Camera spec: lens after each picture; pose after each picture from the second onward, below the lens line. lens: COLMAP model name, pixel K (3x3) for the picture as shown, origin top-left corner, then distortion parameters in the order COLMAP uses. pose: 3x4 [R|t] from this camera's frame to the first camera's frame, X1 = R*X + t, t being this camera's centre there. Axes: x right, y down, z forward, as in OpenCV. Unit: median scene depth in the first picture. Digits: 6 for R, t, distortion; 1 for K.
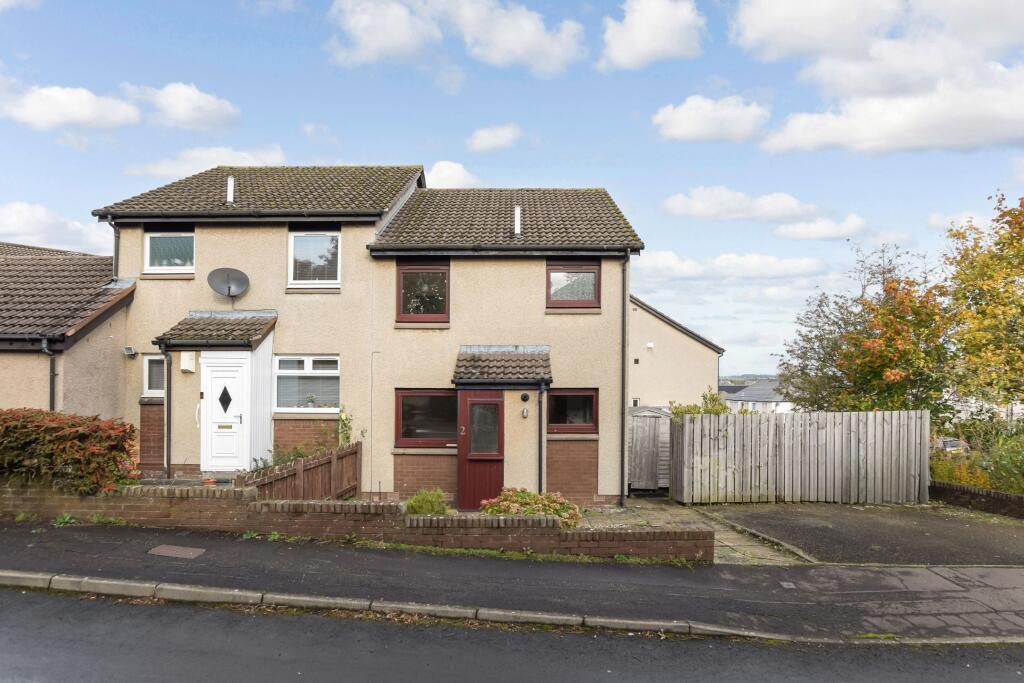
lens RADIAL K [[584.6, 0, 512.0], [0, 584.6, 341.5], [0, 0, 1]] dist [-0.057658, 0.001394]
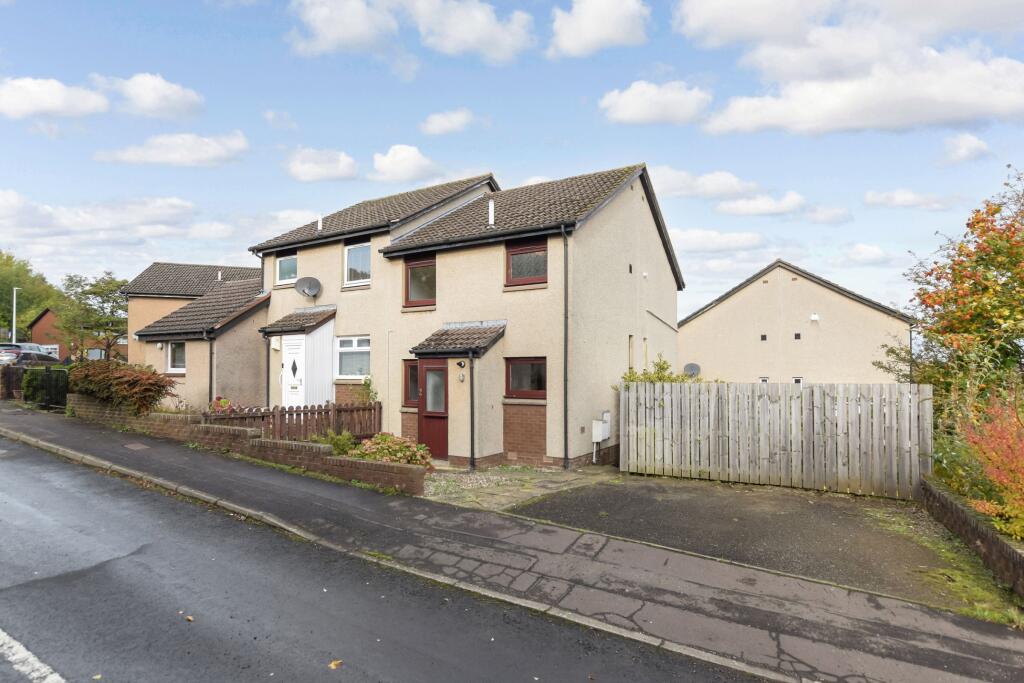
lens RADIAL K [[569.2, 0, 516.7], [0, 569.2, 322.0], [0, 0, 1]] dist [-0.023363, -0.000511]
pose [[0.848532, -0.049207, -0.526852, 0.666240], [0.039287, 0.998777, -0.030009, 0.045322], [0.527684, 0.004766, 0.849427, 0.080246]]
